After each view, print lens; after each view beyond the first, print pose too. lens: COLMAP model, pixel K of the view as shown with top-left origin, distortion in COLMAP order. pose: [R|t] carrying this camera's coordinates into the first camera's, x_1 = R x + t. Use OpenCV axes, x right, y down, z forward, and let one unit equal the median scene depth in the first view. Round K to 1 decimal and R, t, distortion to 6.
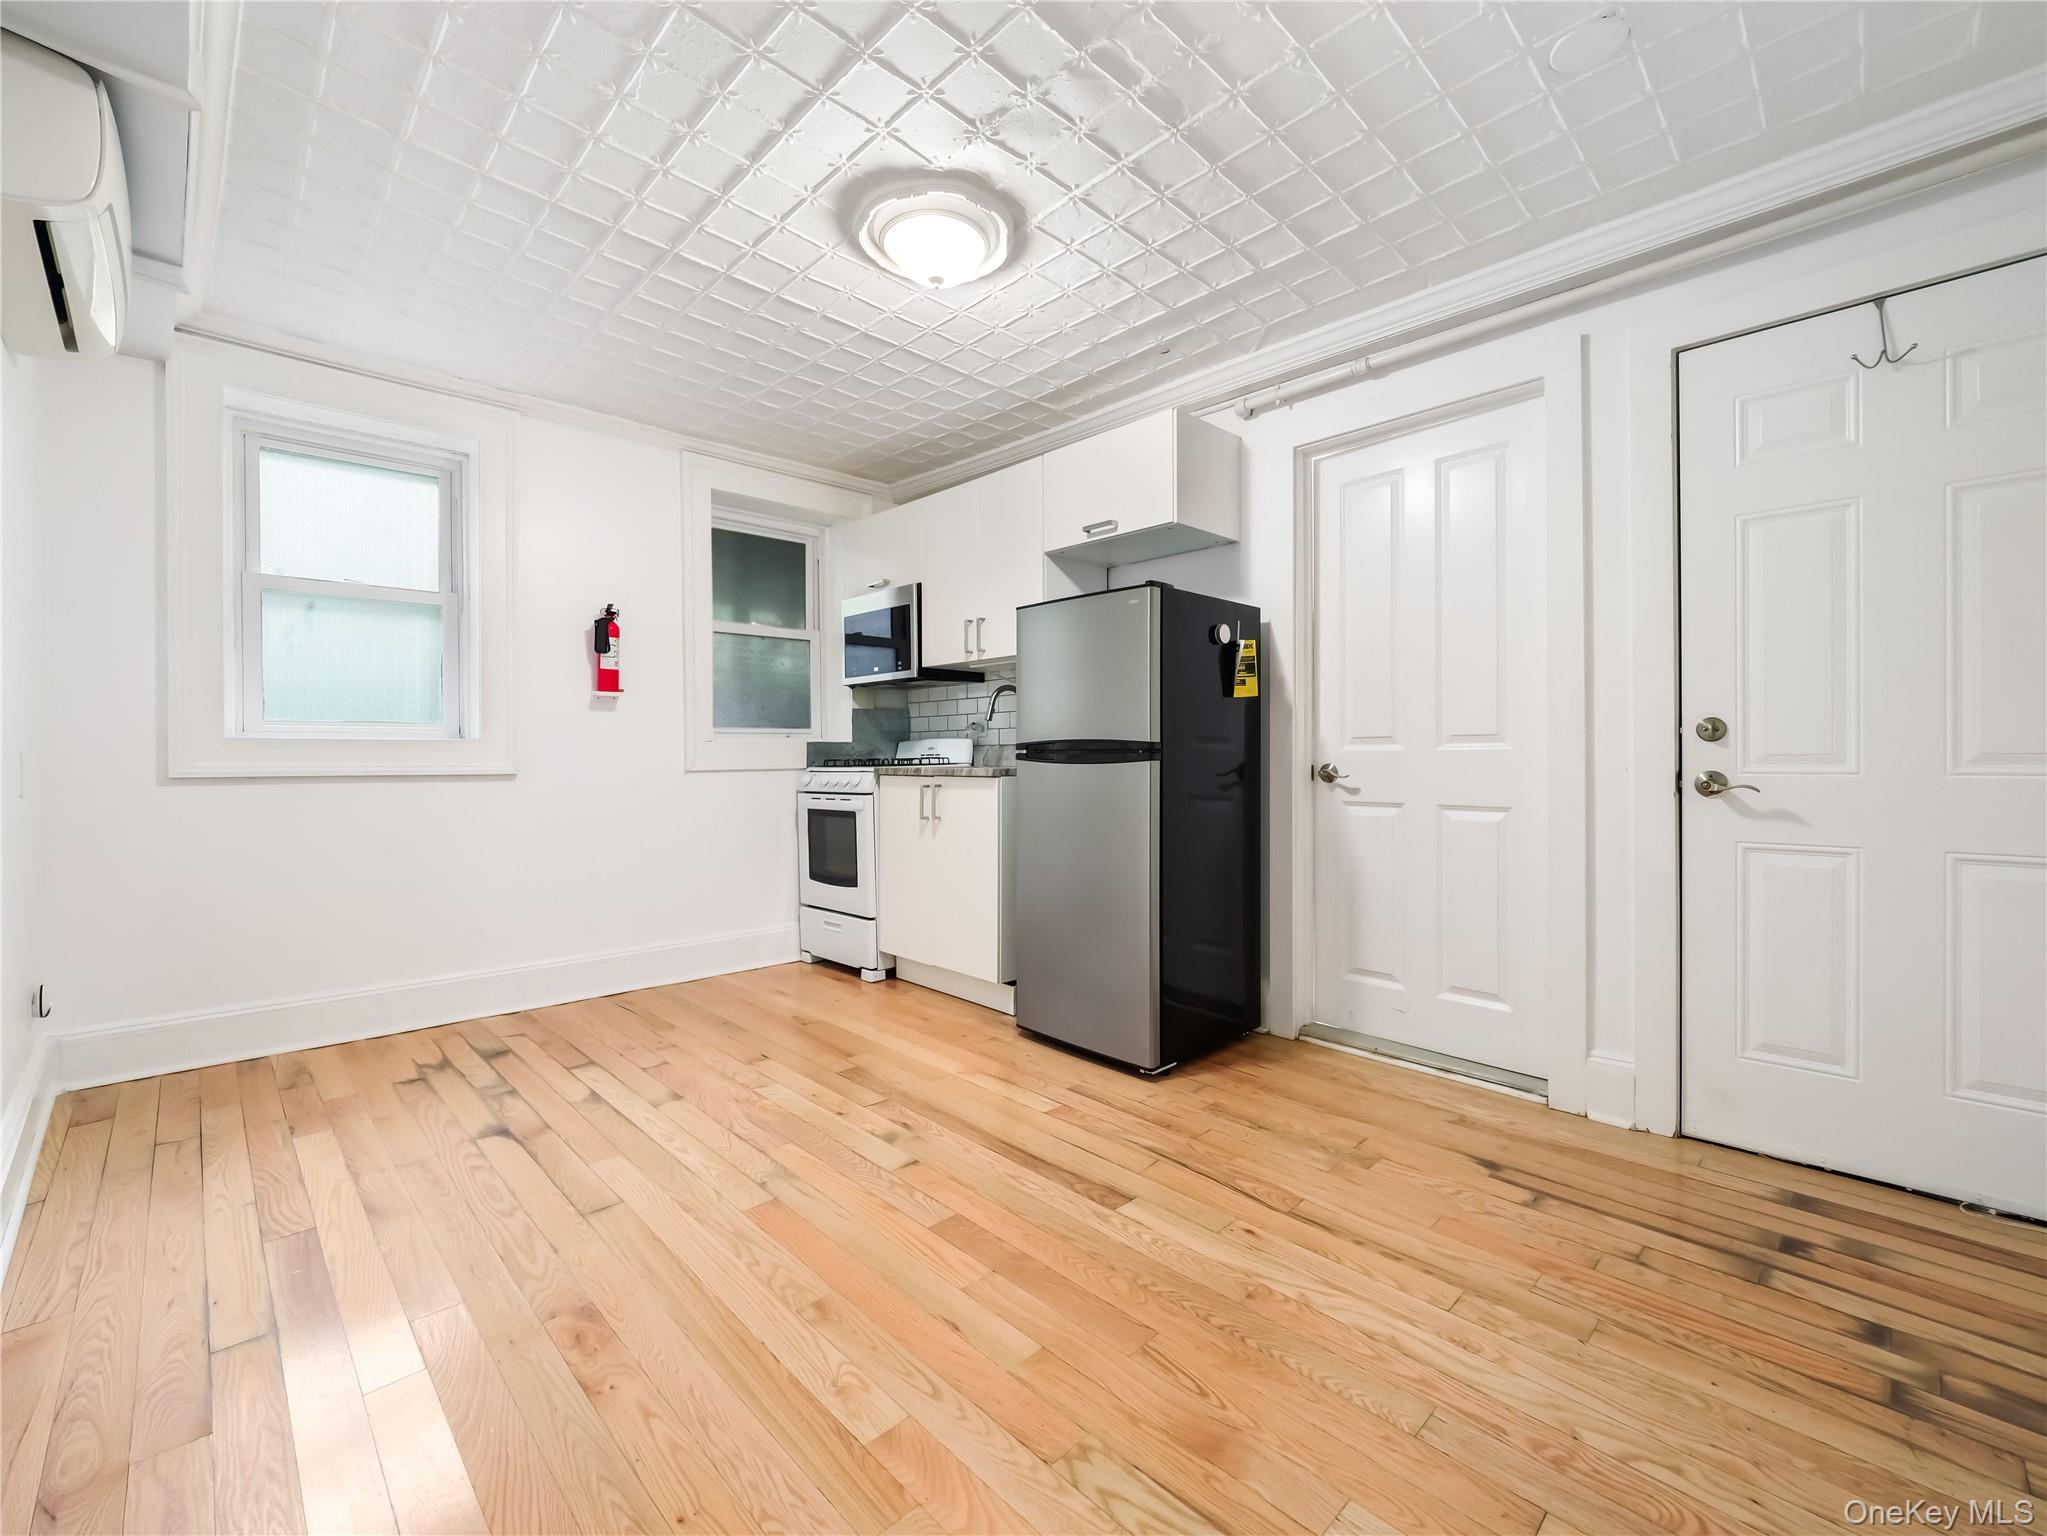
lens RADIAL K [[866.4, 0, 1021.4], [0, 866.4, 764.0], [0, 0, 1]] dist [-0.003869, -0.000037]
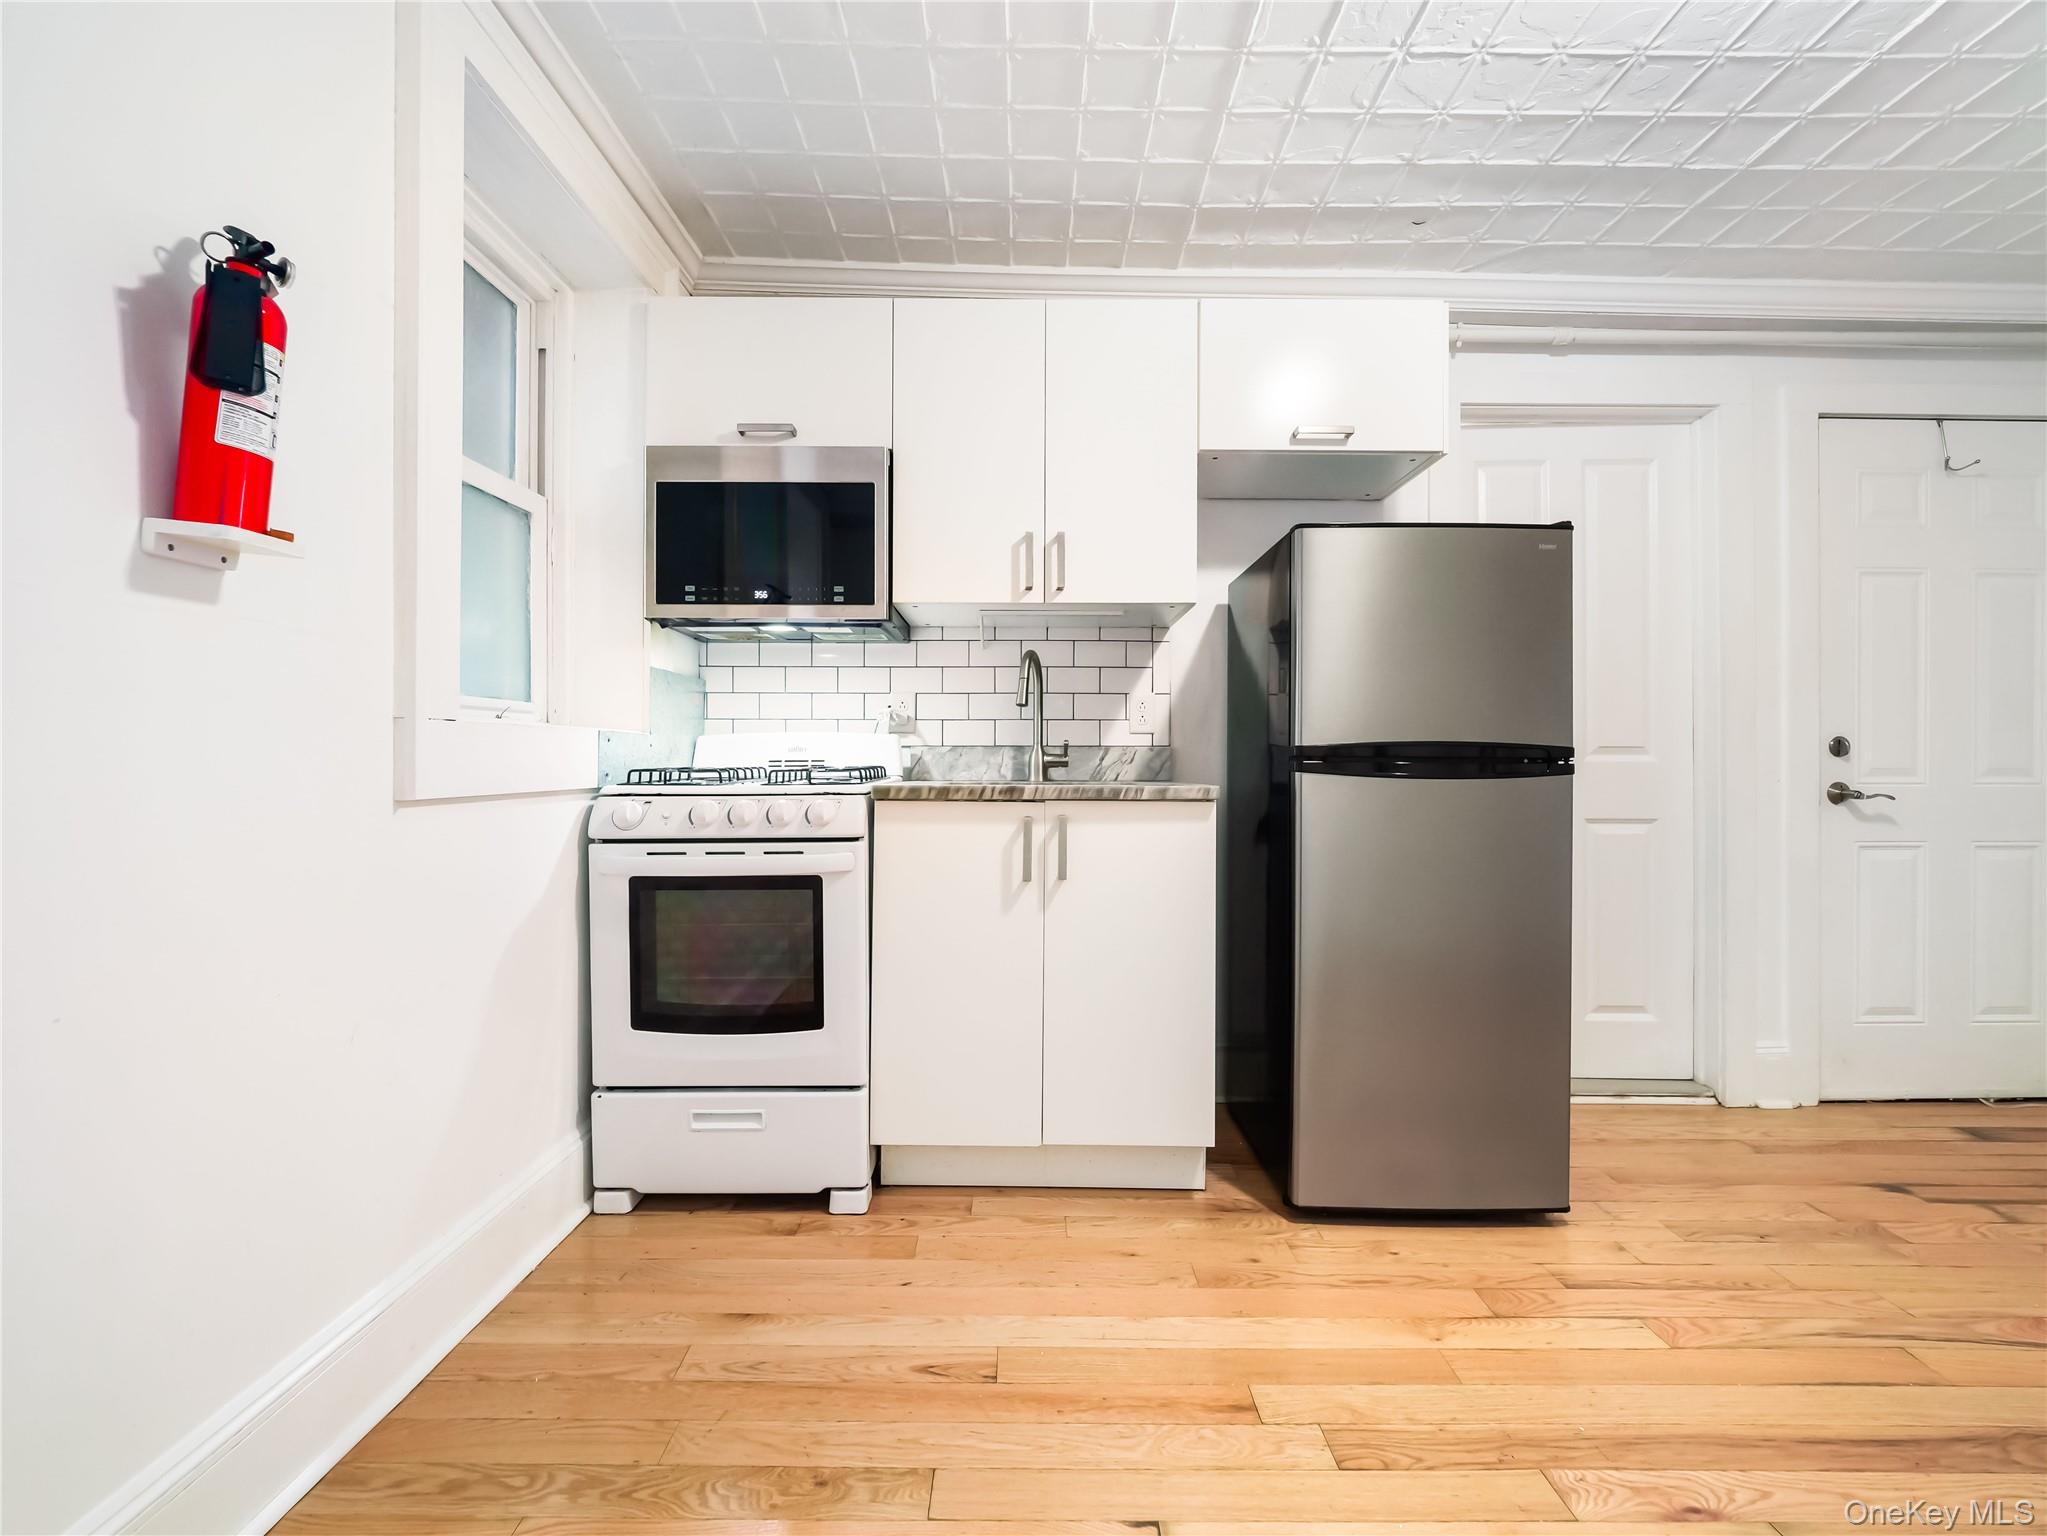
lens RADIAL K [[866.4, 0, 1021.4], [0, 866.4, 764.0], [0, 0, 1]] dist [-0.003869, -0.000037]
pose [[0.689566, 0.004205, 0.724210, -0.813086], [-0.000019, 0.999983, -0.005788, -0.010428], [-0.724223, 0.003978, 0.689555, 1.001143]]
